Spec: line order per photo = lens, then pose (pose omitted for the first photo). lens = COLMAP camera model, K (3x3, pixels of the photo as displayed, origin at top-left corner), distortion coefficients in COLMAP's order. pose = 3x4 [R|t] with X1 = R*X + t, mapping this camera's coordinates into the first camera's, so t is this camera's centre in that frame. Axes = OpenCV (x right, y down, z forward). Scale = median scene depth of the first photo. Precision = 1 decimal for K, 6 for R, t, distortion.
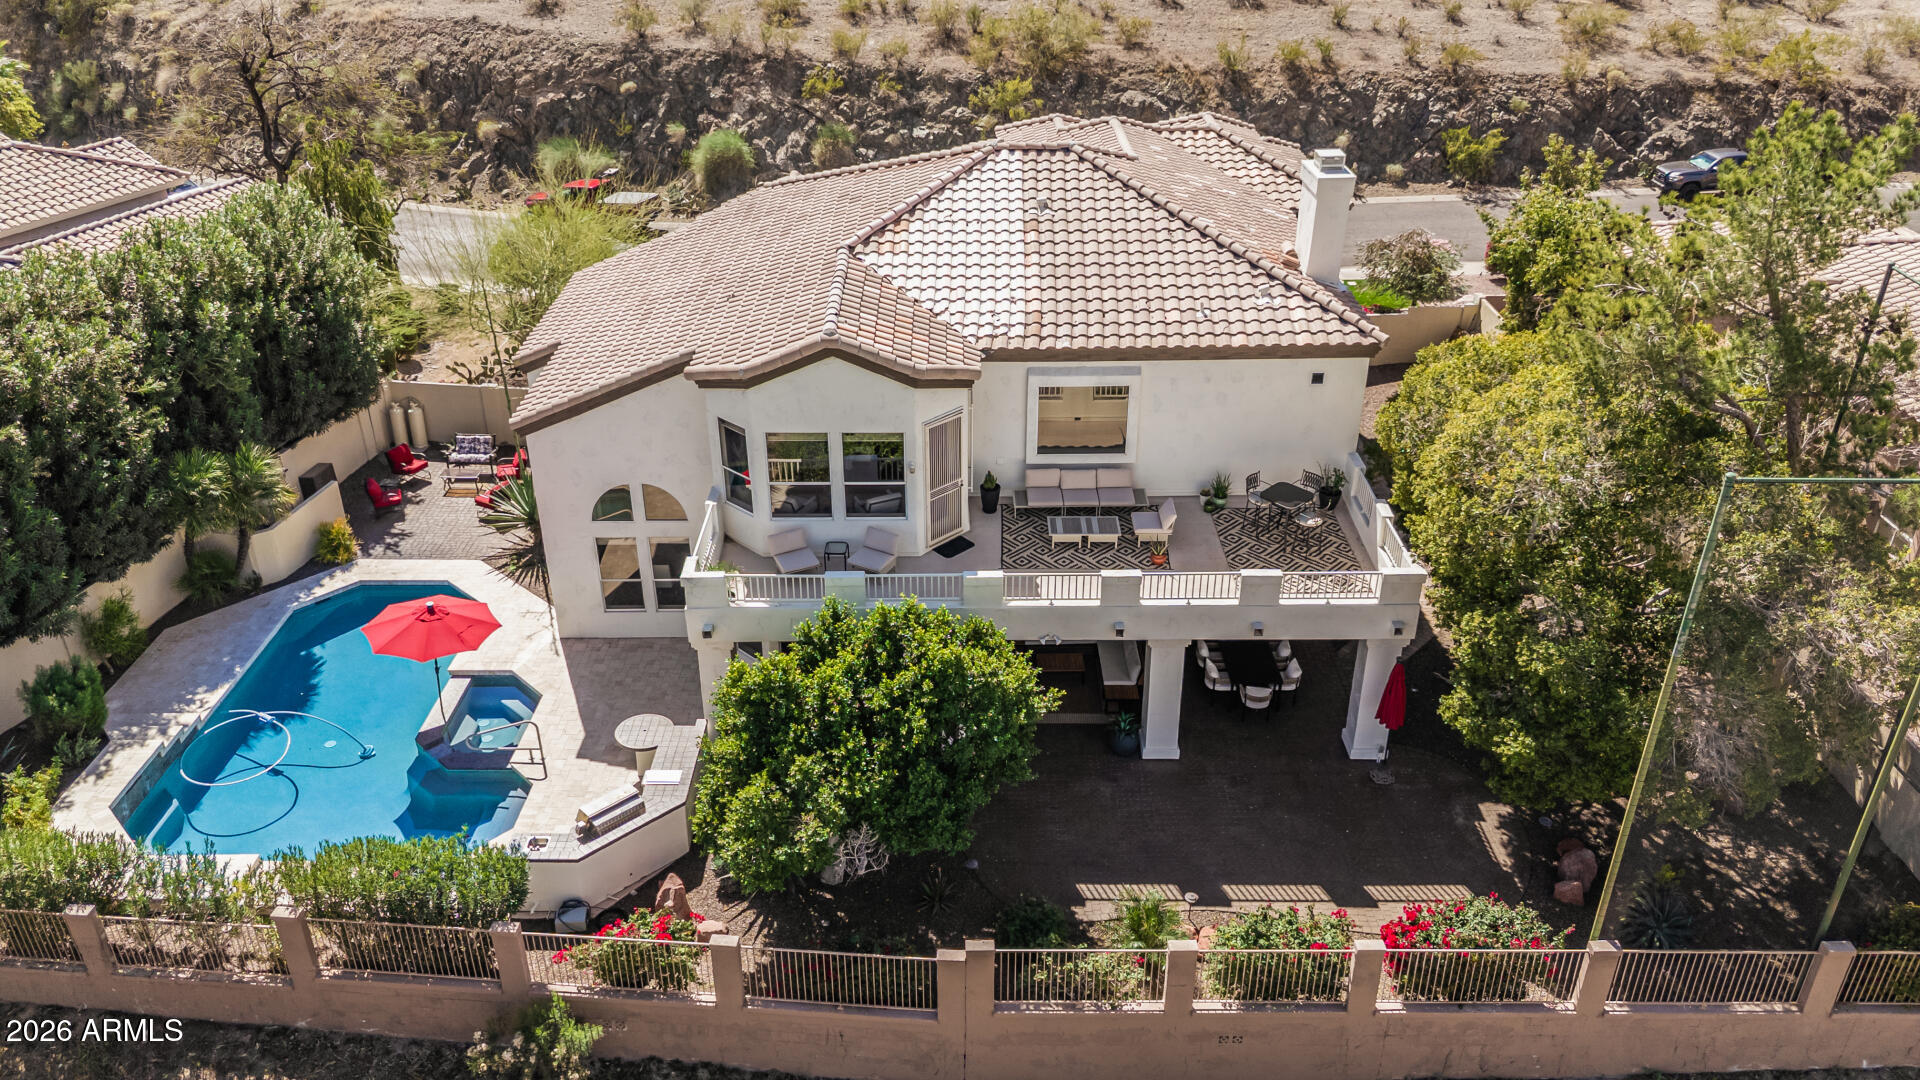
lens RADIAL K [[1423.9, 0, 956.6], [0, 1423.9, 536.5], [0, 0, 1]] dist [0.054946, -0.041883]
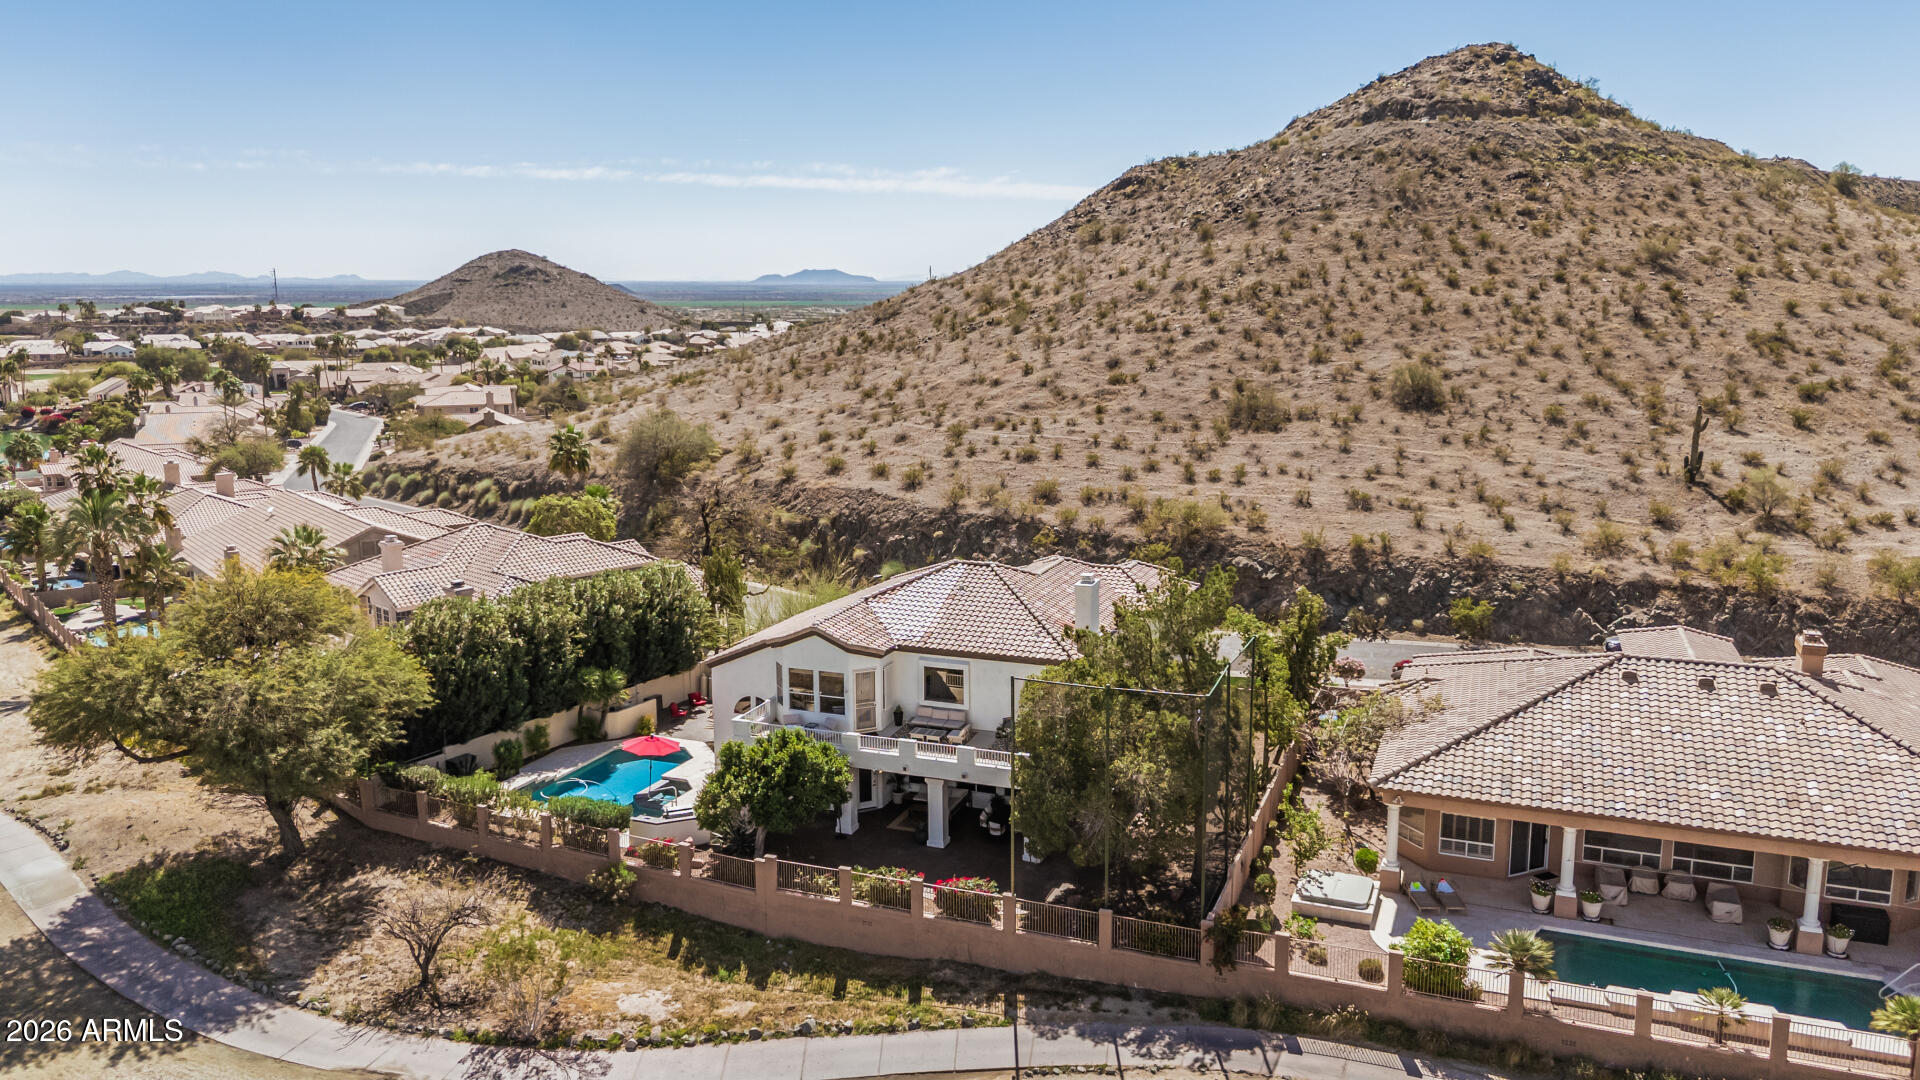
lens RADIAL K [[1417.4, 0, 952.1], [0, 1417.4, 523.8], [0, 0, 1]] dist [0.080714, -0.099407]
pose [[0.927311, 0.060638, -0.369347, 0.392804], [-0.175445, 0.942087, -0.285817, 0.131493], [0.330626, 0.329842, 0.884246, -0.416264]]
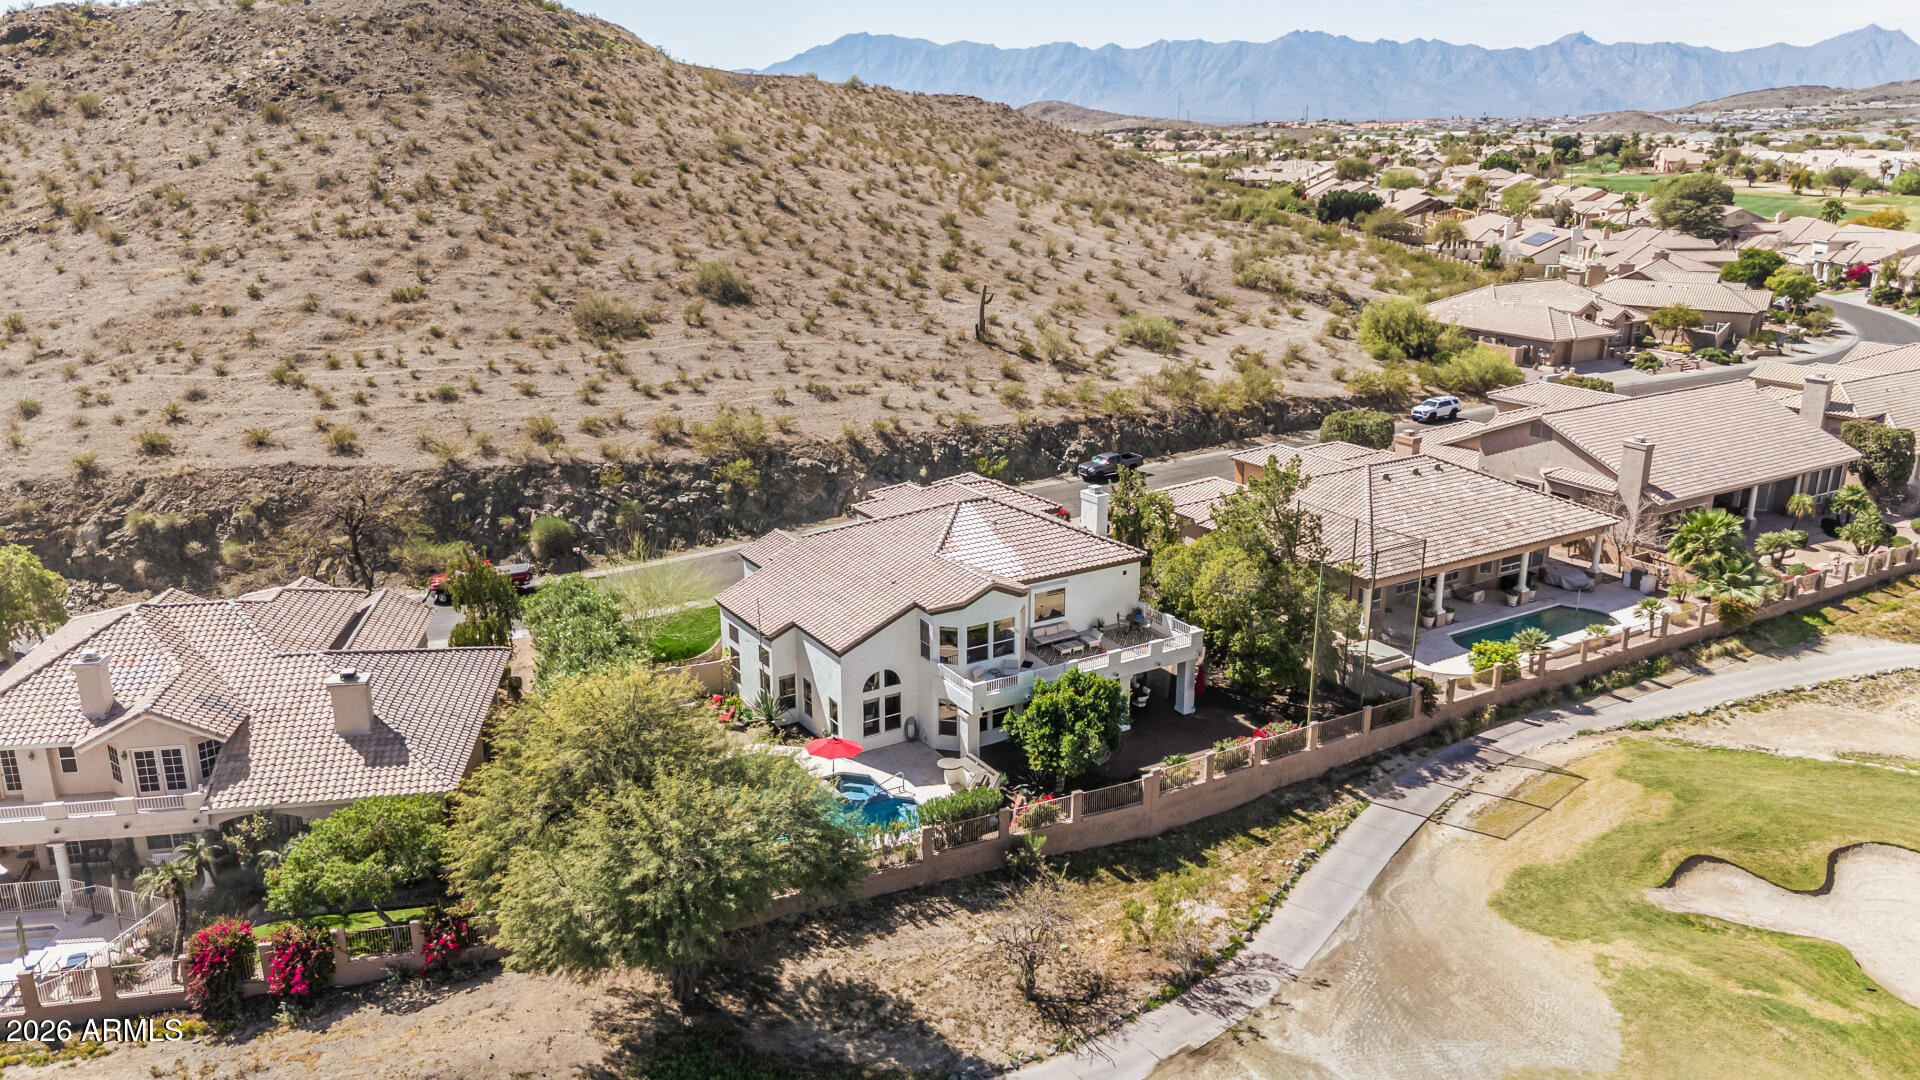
lens RADIAL K [[1413.2, 0, 954.5], [0, 1413.2, 537.1], [0, 0, 1]] dist [0.099708, -0.123064]
pose [[0.853659, -0.147598, 0.499481, -0.562179], [0.247361, 0.958840, -0.139423, 0.046030], [-0.458344, 0.242572, 0.855032, -0.454014]]
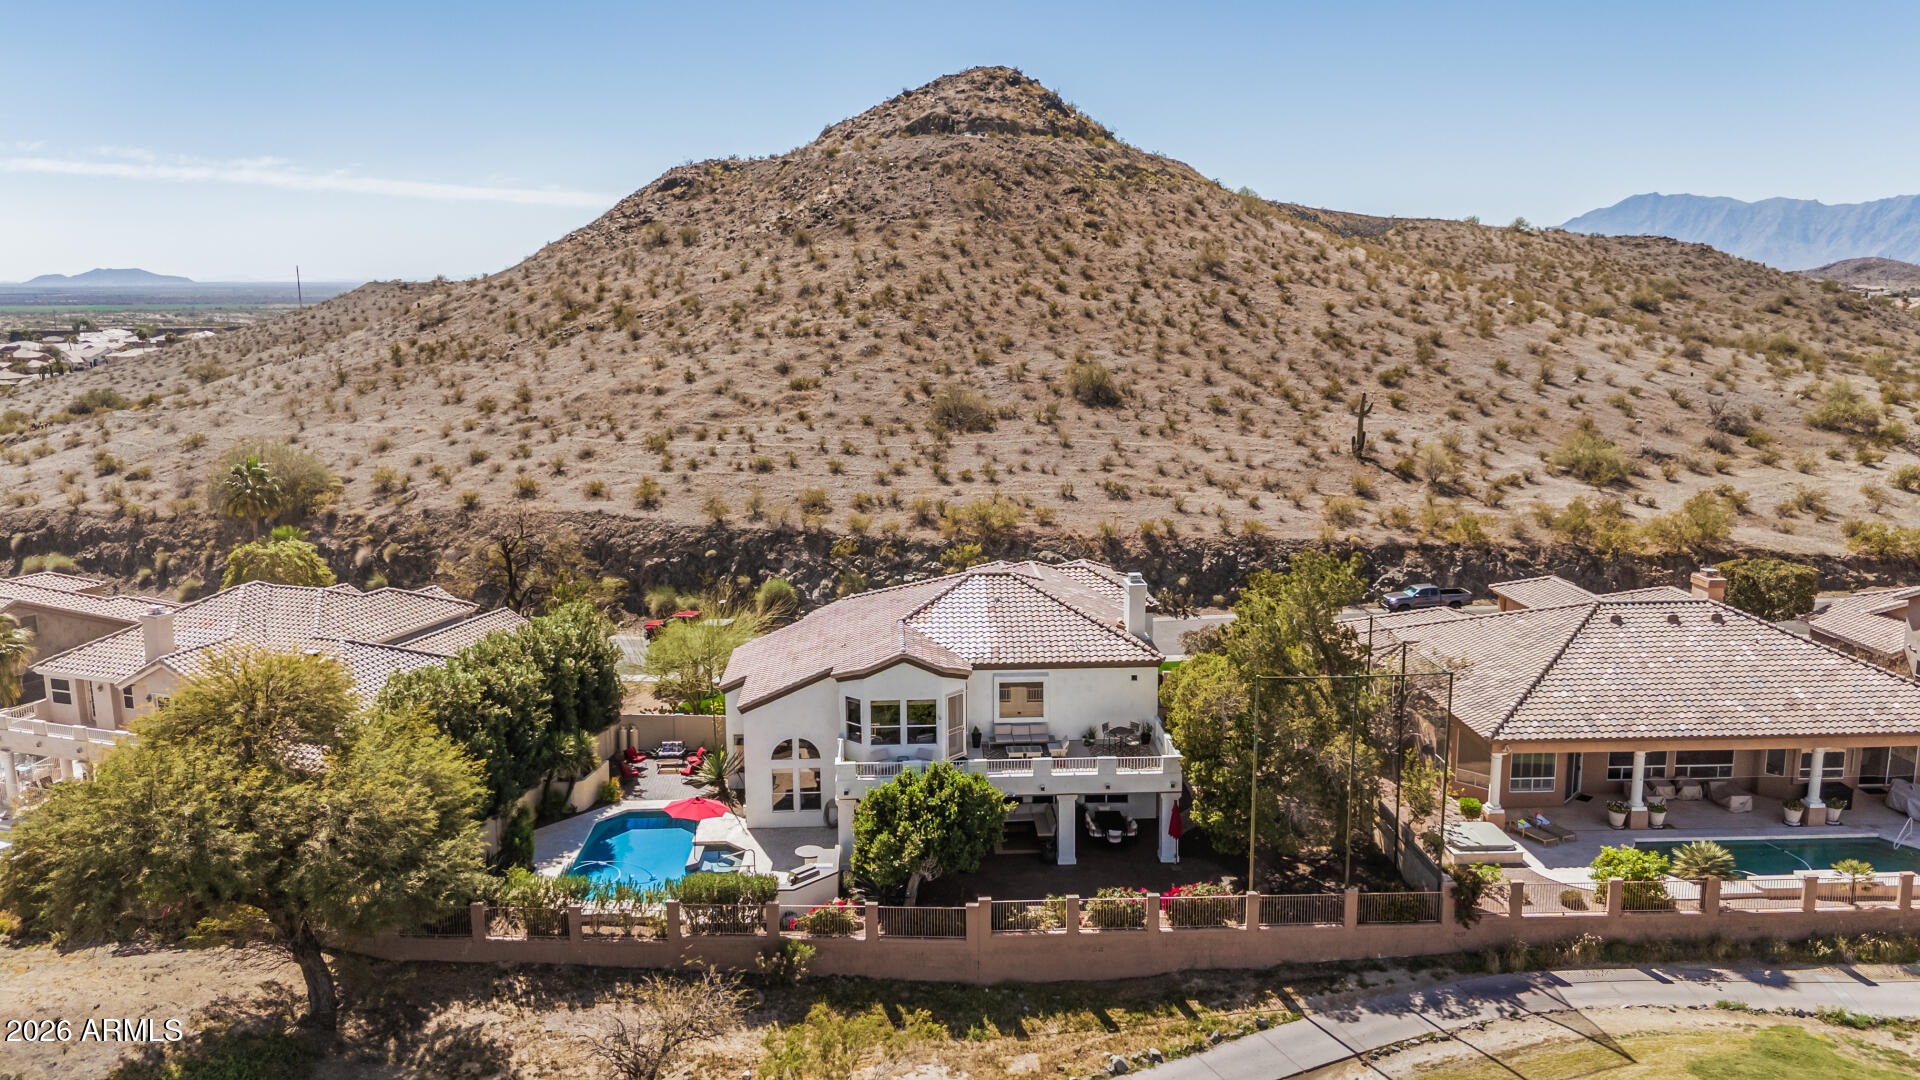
lens RADIAL K [[1413.2, 0, 954.5], [0, 1413.2, 537.1], [0, 0, 1]] dist [0.099708, -0.123064]
pose [[0.999029, -0.011184, 0.042624, -0.041123], [0.023960, 0.949643, -0.312415, 0.149702], [-0.036984, 0.313133, 0.948989, -0.450890]]
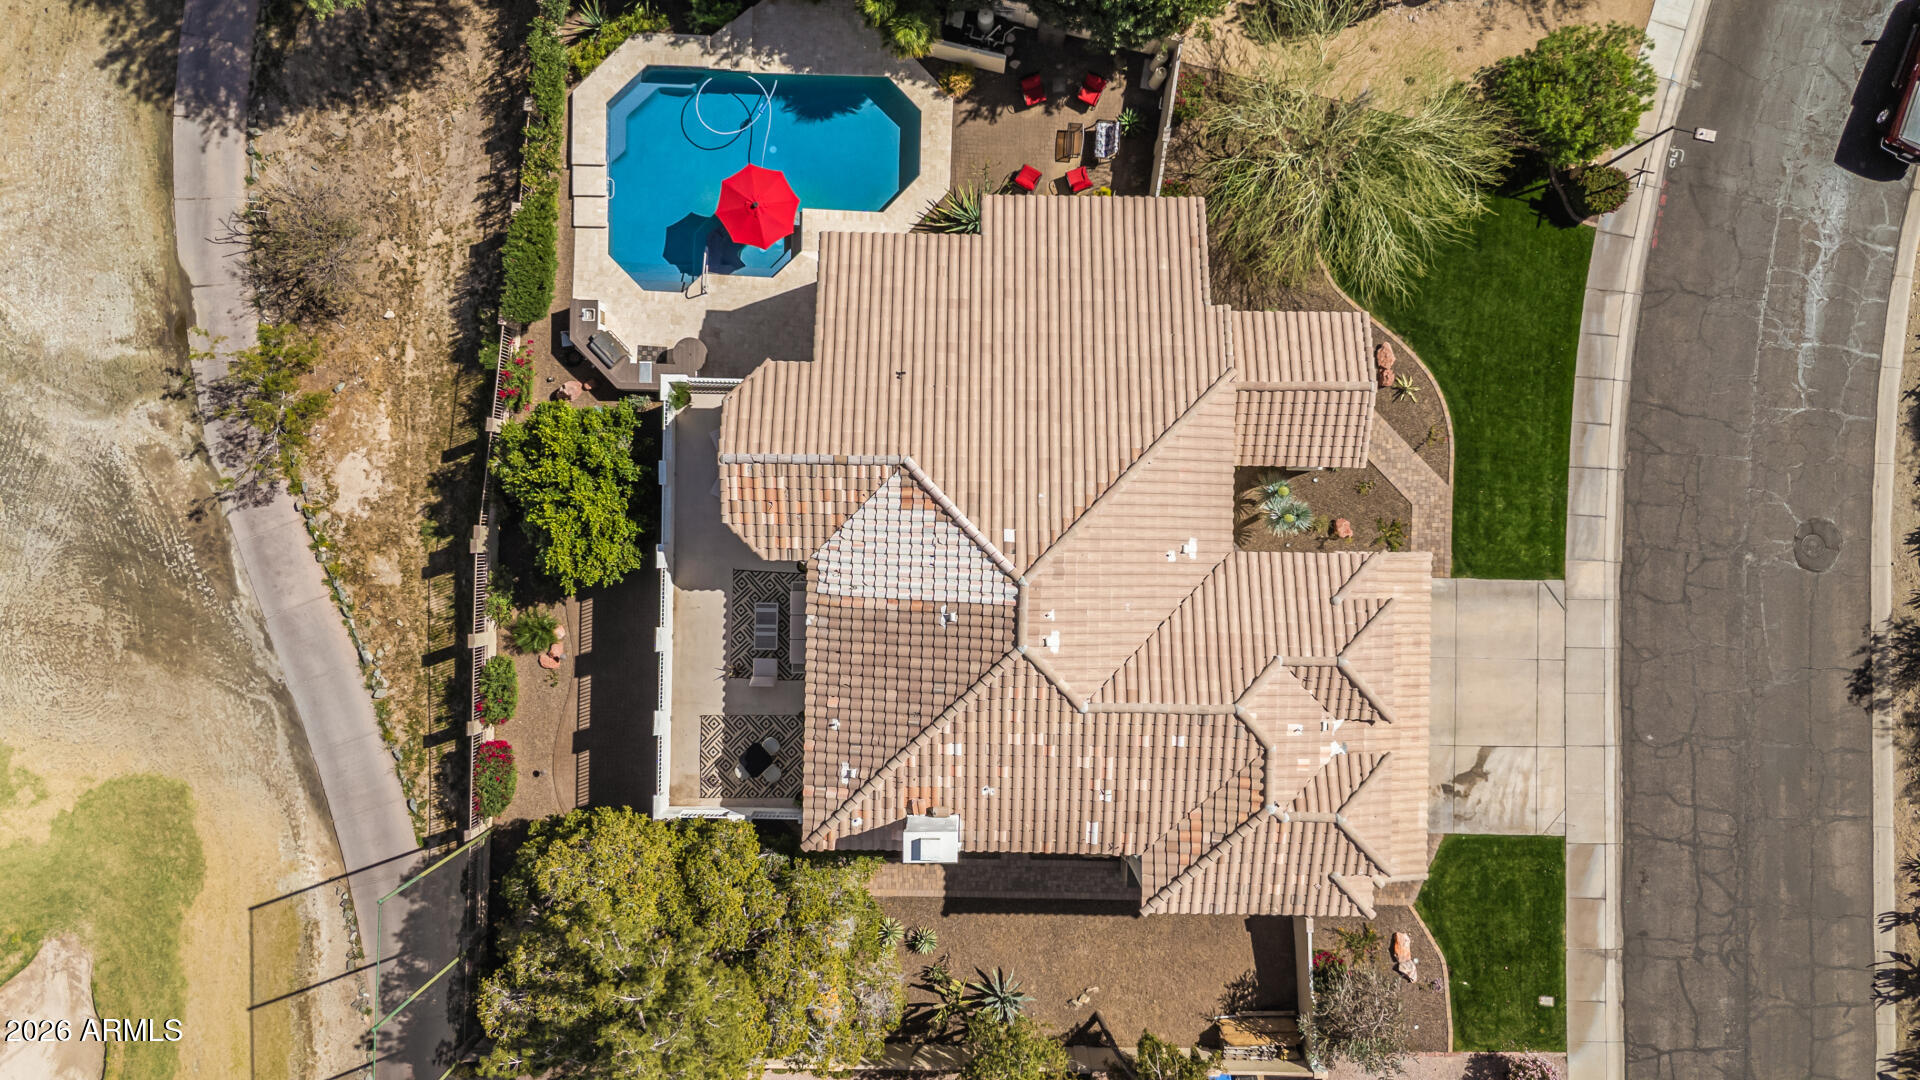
lens RADIAL K [[1423.9, 0, 956.6], [0, 1423.9, 536.5], [0, 0, 1]] dist [0.054946, -0.041883]
pose [[-0.022148, 0.999716, 0.008804, -0.010525], [-0.483686, -0.018422, 0.875048, -0.645622], [0.874961, 0.015123, 0.483957, 0.200033]]
